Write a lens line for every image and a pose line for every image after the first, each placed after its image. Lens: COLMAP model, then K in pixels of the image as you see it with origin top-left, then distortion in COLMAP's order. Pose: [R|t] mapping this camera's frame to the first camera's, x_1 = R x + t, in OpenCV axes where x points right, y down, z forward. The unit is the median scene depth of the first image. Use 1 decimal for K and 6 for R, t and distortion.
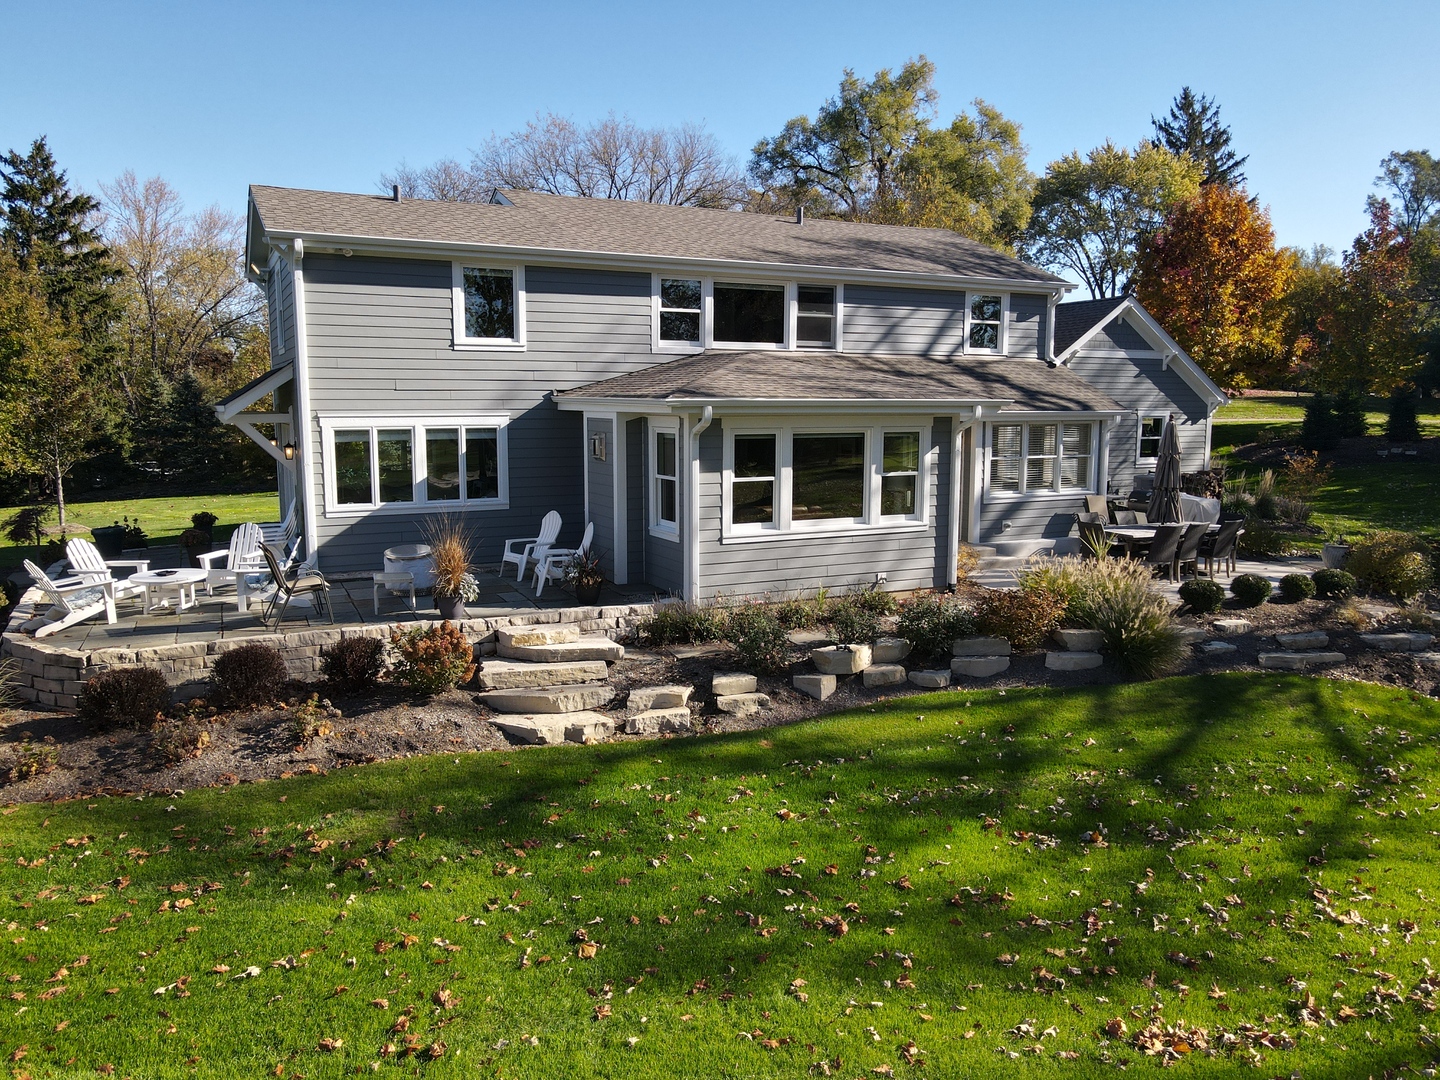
lens RADIAL K [[1042.1, 0, 720.0], [0, 1042.1, 540.0], [0, 0, 1]] dist [0.020583, -0.003715]
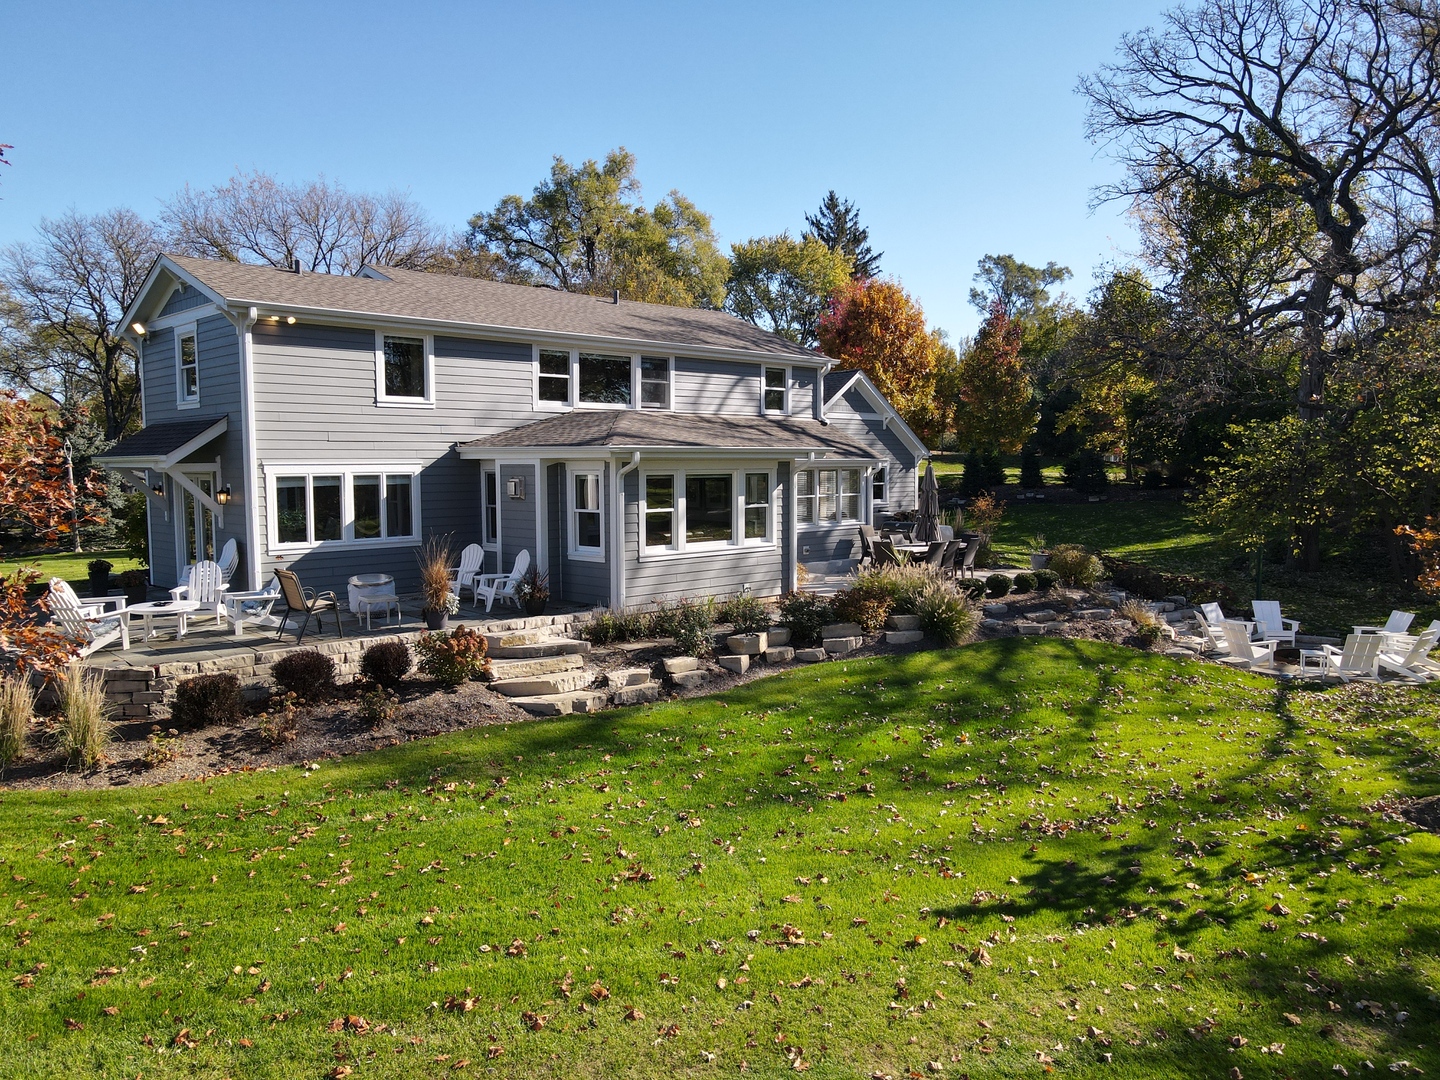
lens RADIAL K [[1042.1, 0, 720.0], [0, 1042.1, 540.0], [0, 0, 1]] dist [0.020583, -0.003715]
pose [[0.951352, -0.030476, 0.306595, -0.247258], [0.049094, 0.997377, -0.053195, 0.041664], [-0.304169, 0.065659, 0.950353, -0.184247]]
